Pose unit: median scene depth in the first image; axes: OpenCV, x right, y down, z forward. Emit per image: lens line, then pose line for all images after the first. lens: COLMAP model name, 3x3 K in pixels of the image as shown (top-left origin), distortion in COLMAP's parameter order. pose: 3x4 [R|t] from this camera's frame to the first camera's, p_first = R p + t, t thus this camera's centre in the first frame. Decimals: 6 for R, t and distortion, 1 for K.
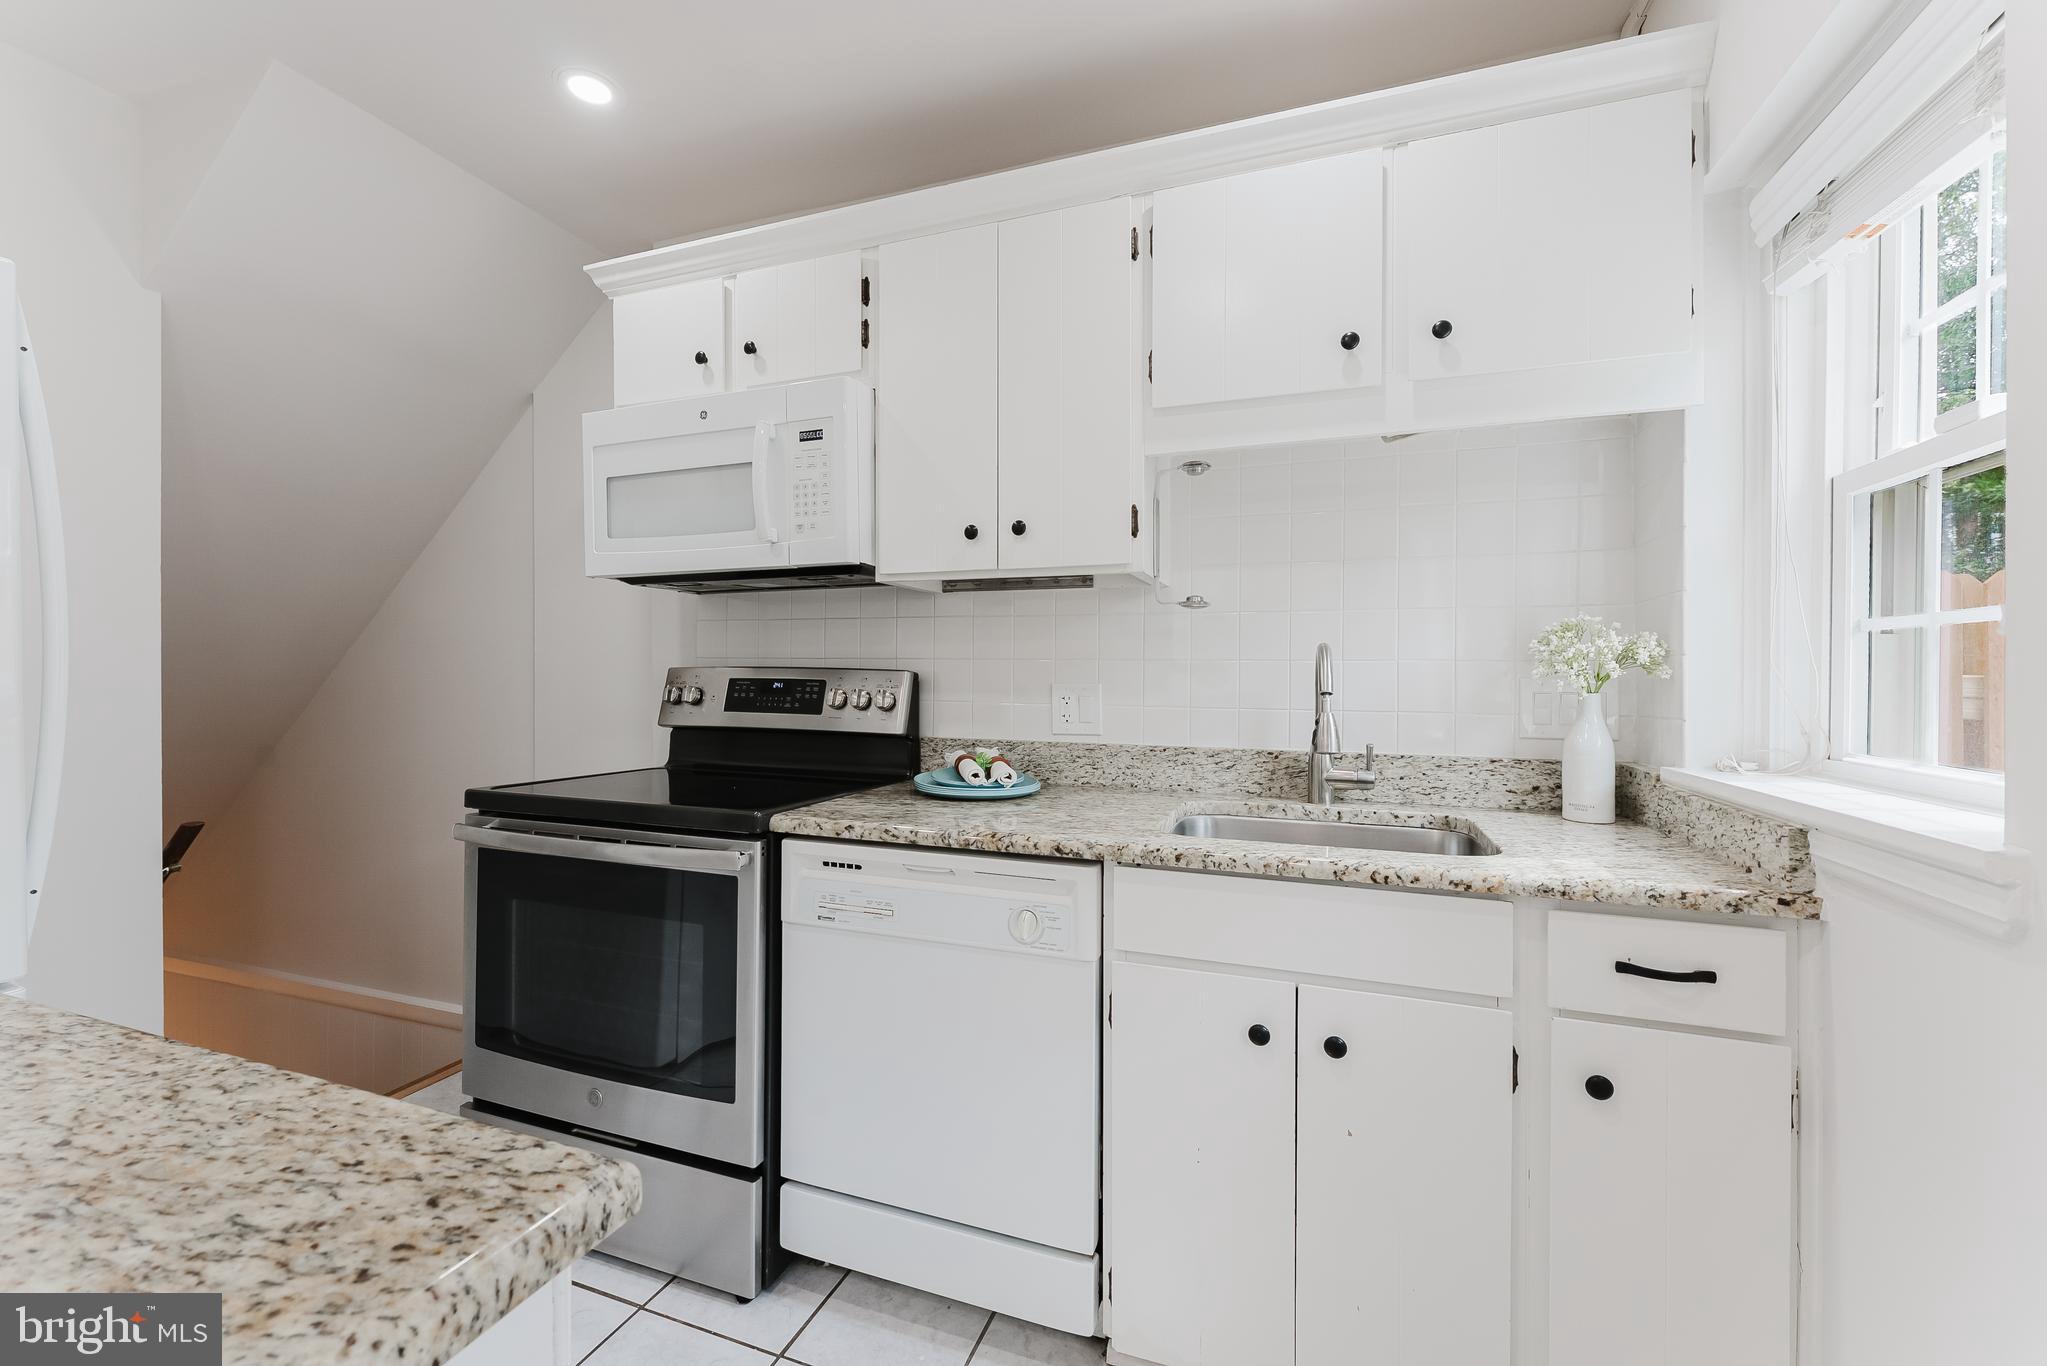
lens RADIAL K [[820.3, 0, 1023.7], [0, 820.3, 671.8], [0, 0, 1]] dist [-0.000629, -0.000278]
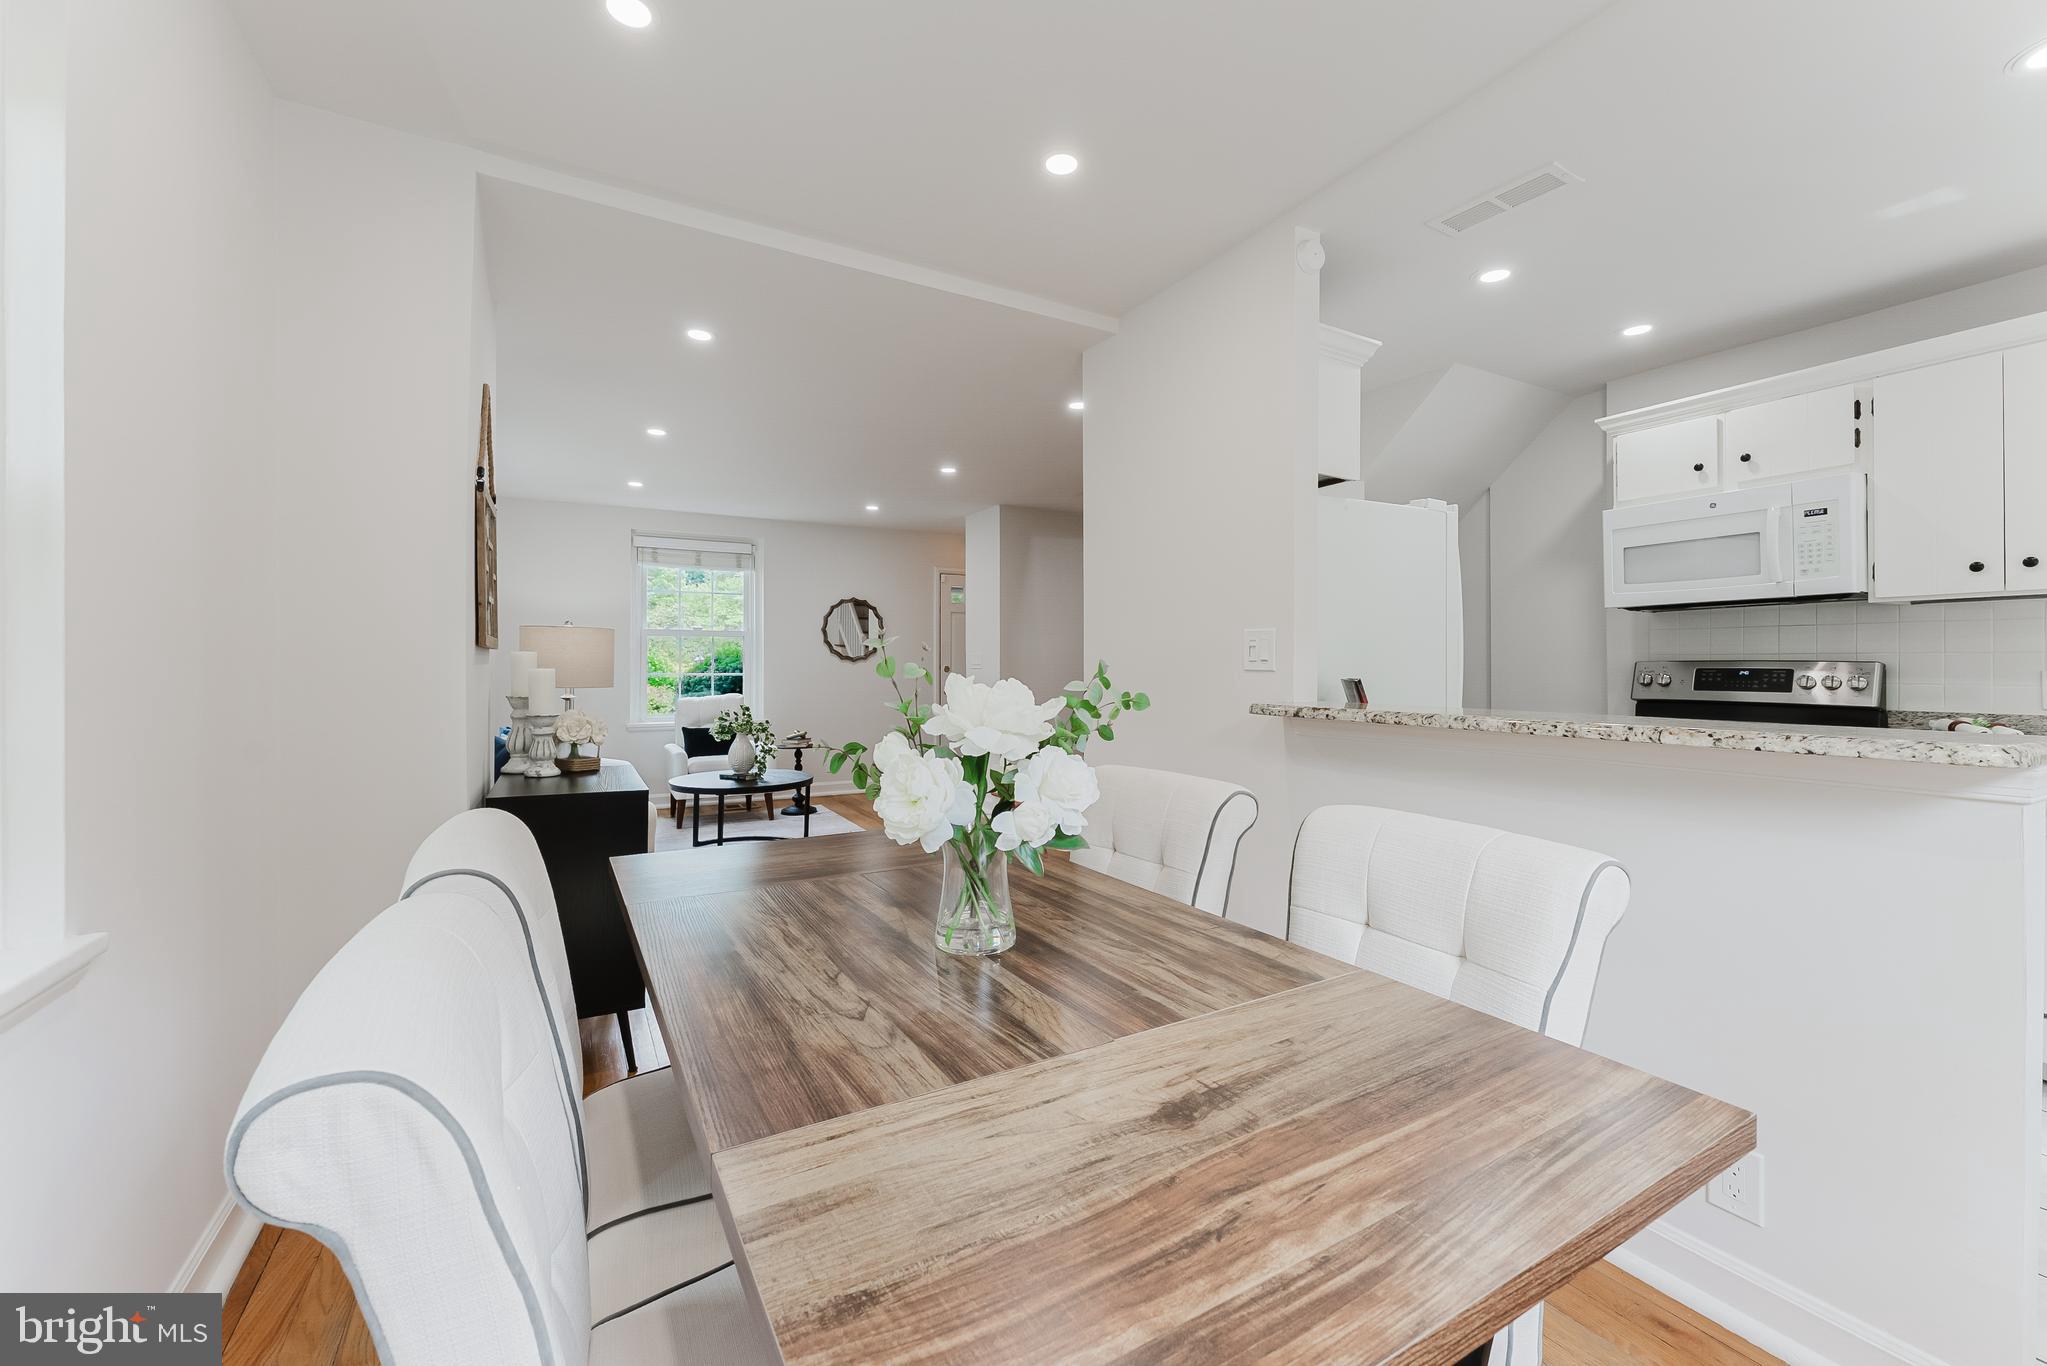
lens RADIAL K [[822.0, 0, 1031.3], [0, 822.0, 665.7], [0, 0, 1]] dist [0.001035, 0.000165]
pose [[0.762629, -0.008197, -0.646784, -0.404795], [0.009049, 0.999957, -0.002004, -0.006417], [0.646773, -0.004325, 0.762671, -1.218699]]
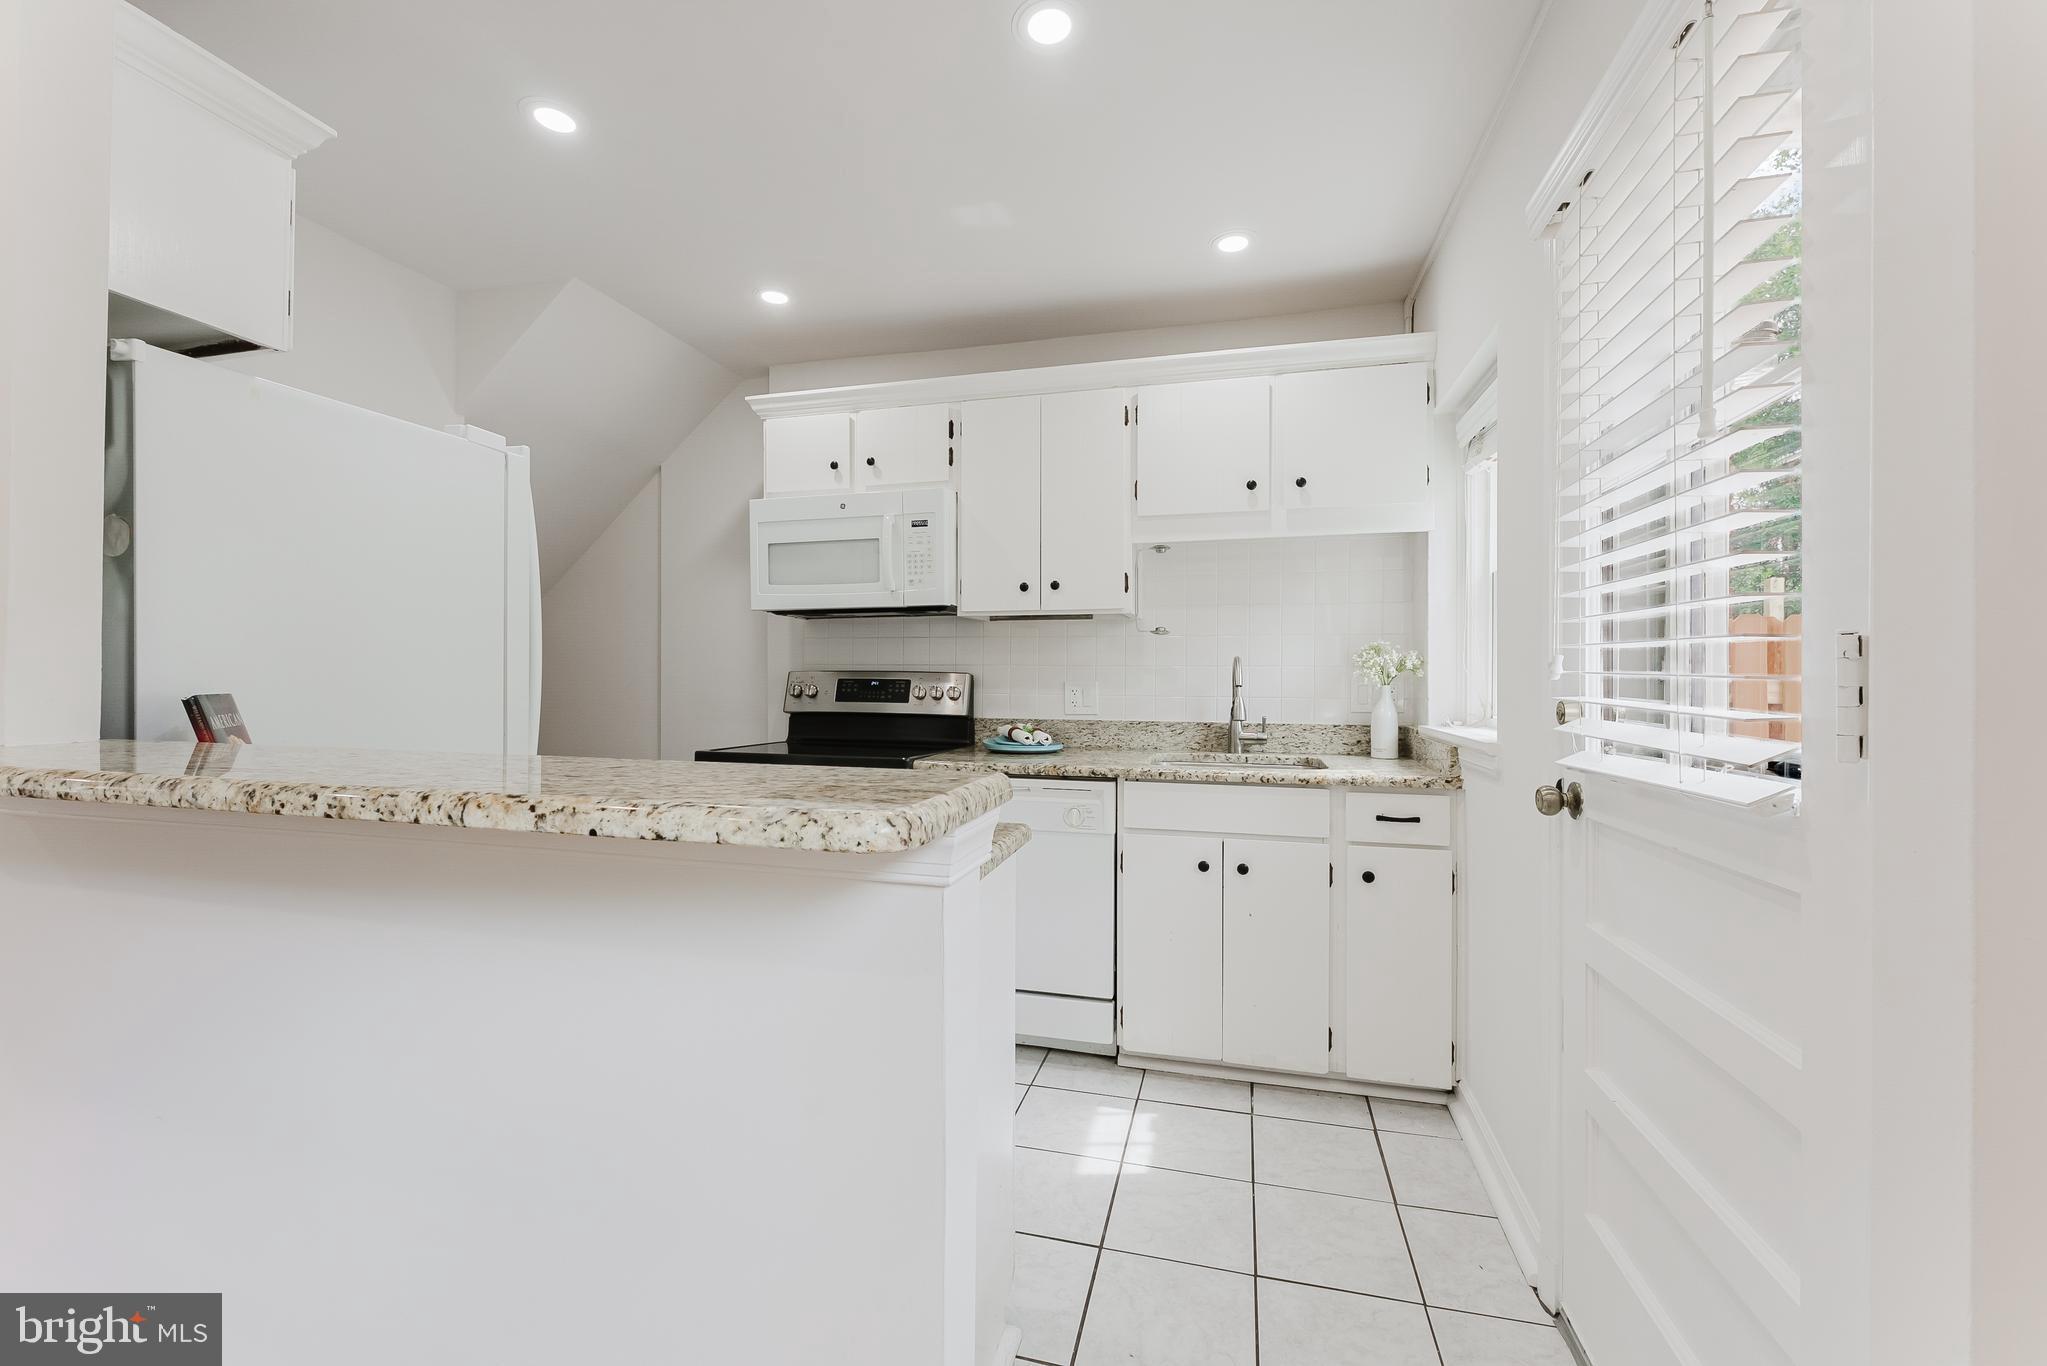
lens RADIAL K [[823.4, 0, 1020.7], [0, 823.4, 676.1], [0, 0, 1]] dist [-0.002137, -0.000057]
pose [[0.995902, -0.002060, 0.090418, -0.219181], [0.001837, 0.999995, 0.002551, 0.000216], [-0.090423, -0.002375, 0.995901, -0.613274]]
